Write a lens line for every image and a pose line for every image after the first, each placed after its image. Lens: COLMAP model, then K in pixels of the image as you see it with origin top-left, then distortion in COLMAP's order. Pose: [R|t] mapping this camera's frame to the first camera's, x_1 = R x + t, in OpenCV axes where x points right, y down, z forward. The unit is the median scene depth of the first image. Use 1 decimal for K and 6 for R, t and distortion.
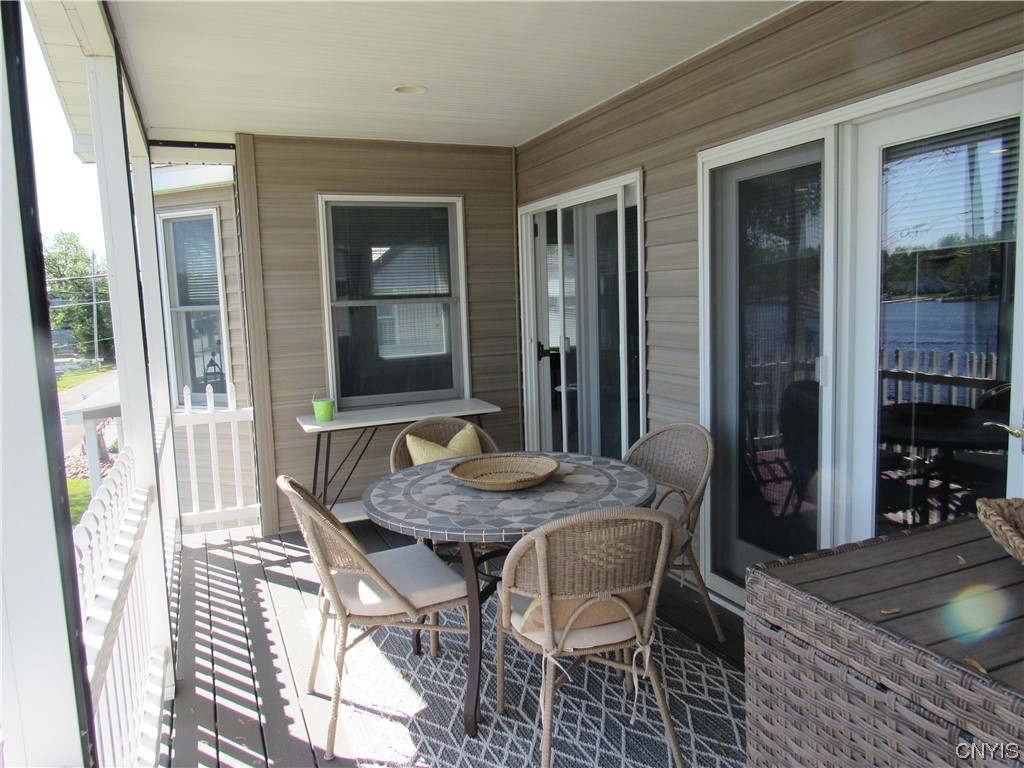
lens RADIAL K [[737.4, 0, 513.6], [0, 737.4, 381.4], [0, 0, 1]] dist [0.005794, -0.000824]
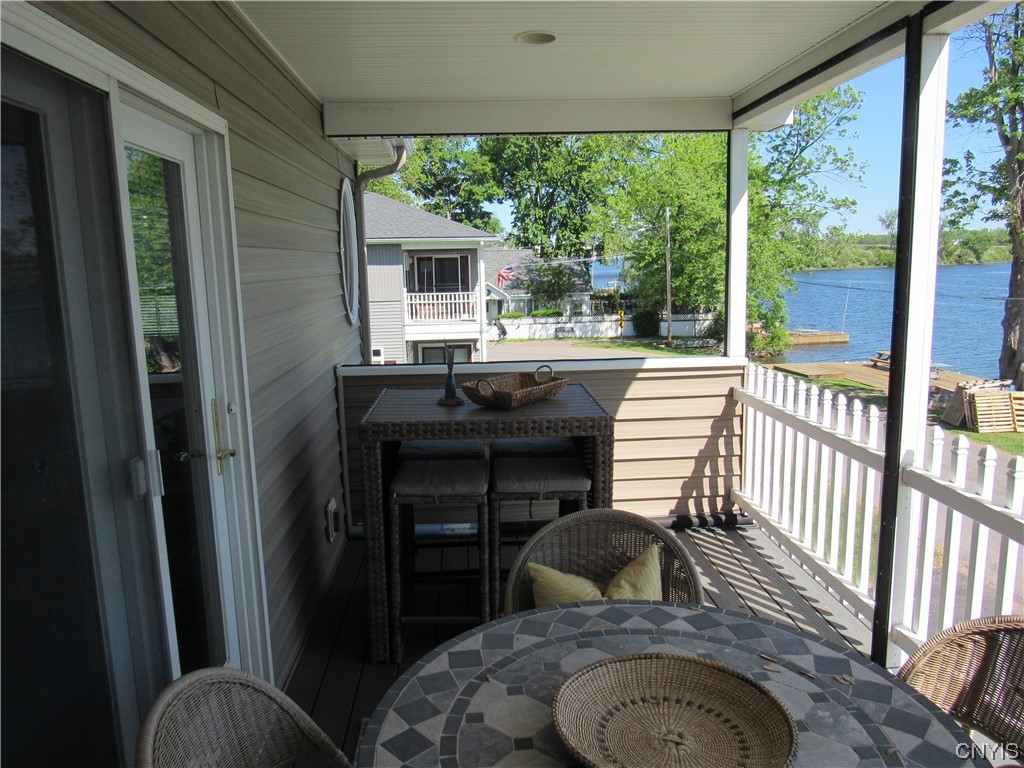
lens RADIAL K [[737.4, 0, 516.6], [0, 737.4, 385.5], [0, 0, 1]] dist [0.005794, -0.000824]
pose [[-0.943765, 0.001153, 0.330614, -0.063023], [0.090348, 0.962831, 0.254547, -0.176976], [-0.318032, 0.270103, -0.908791, 1.180167]]
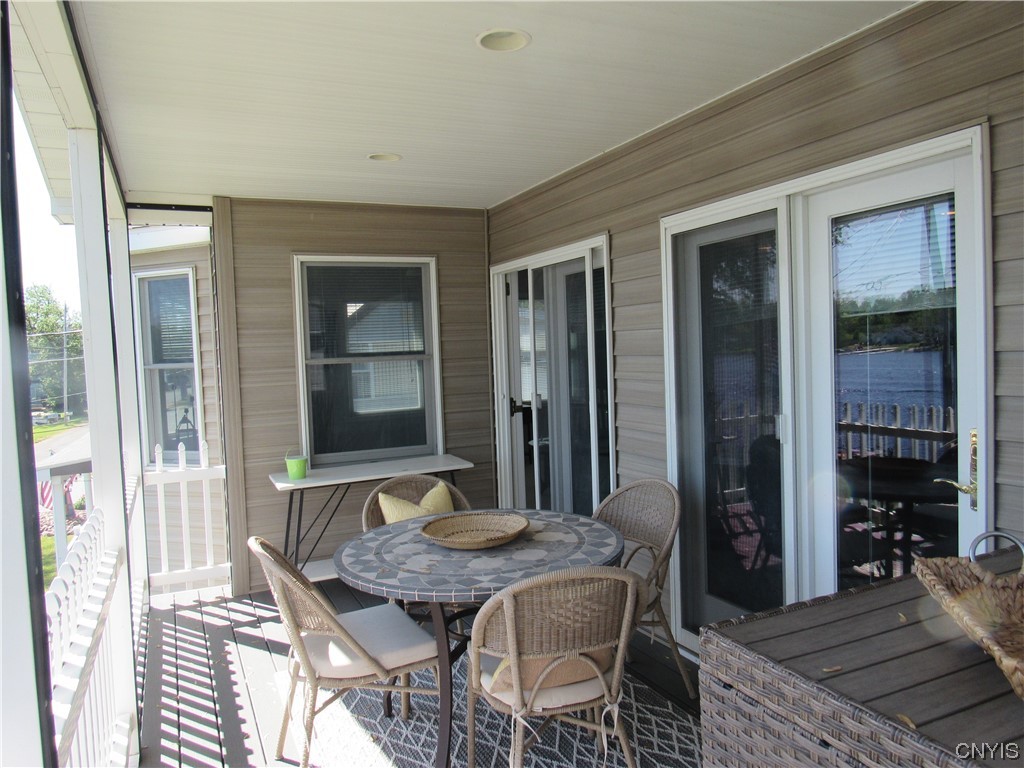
lens RADIAL K [[737.4, 0, 511.4], [0, 737.4, 385.6], [0, 0, 1]] dist [0.005794, -0.000824]
pose [[0.999558, -0.004052, 0.029460, 0.007013], [0.005916, 0.997967, -0.063463, -0.009333], [-0.029143, 0.063609, 0.997549, -0.021018]]
